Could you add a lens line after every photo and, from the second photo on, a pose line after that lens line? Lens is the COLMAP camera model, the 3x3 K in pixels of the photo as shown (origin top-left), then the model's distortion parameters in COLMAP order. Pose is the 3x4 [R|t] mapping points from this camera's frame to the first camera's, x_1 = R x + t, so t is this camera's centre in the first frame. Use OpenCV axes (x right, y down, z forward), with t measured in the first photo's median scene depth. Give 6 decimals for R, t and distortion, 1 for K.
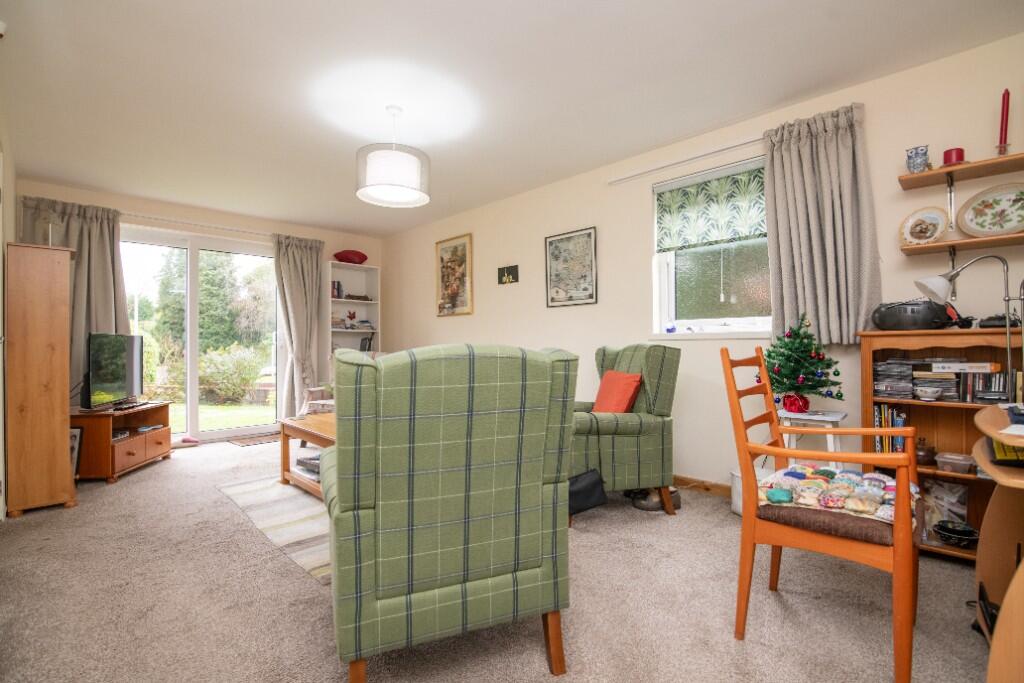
lens RADIAL K [[471.9, 0, 512.0], [0, 471.9, 341.5], [0, 0, 1]] dist [-0.025699, -0.000651]
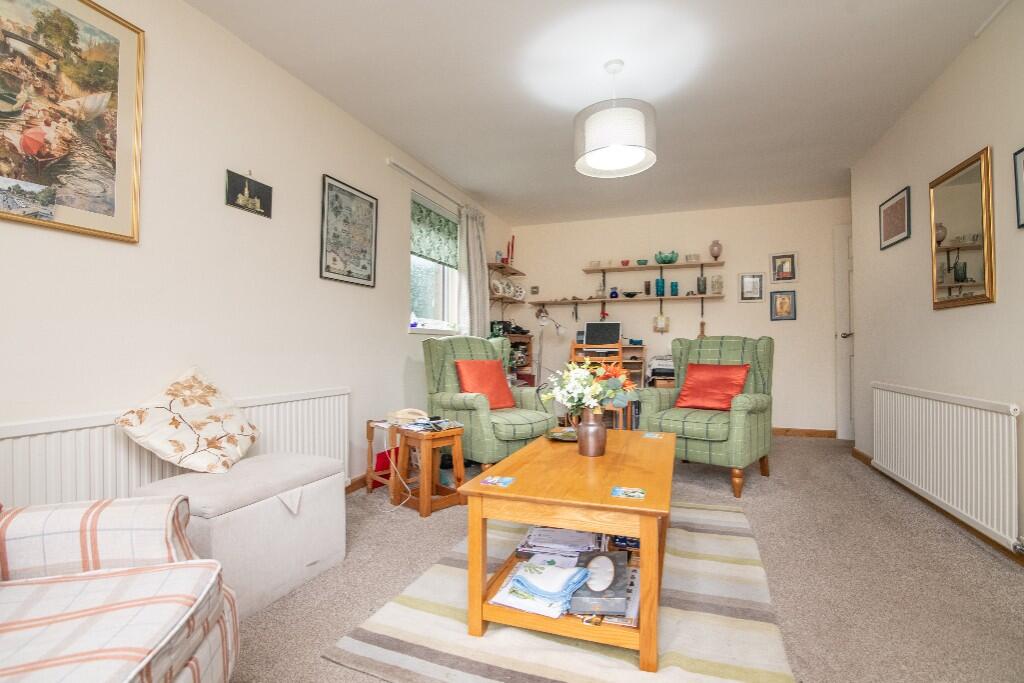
lens RADIAL K [[471.9, 0, 512.0], [0, 471.9, 341.5], [0, 0, 1]] dist [-0.025699, -0.000651]
pose [[-0.432028, 0.010042, 0.901804, -0.626744], [-0.011542, 0.999795, -0.016663, 0.025939], [-0.901786, -0.017608, -0.431824, 1.013772]]
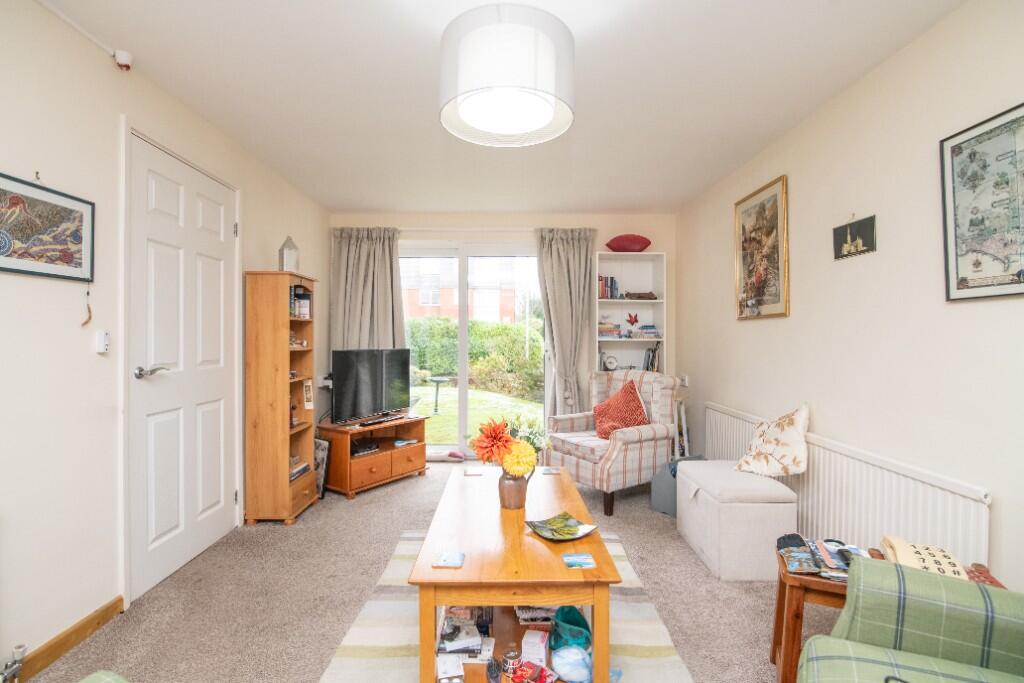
lens RADIAL K [[471.9, 0, 512.0], [0, 471.9, 341.5], [0, 0, 1]] dist [-0.025699, -0.000651]
pose [[0.719127, 0.008551, -0.694826, 0.079390], [0.002914, 0.999878, 0.015321, -0.042273], [0.694872, -0.013042, 0.719015, 0.409031]]
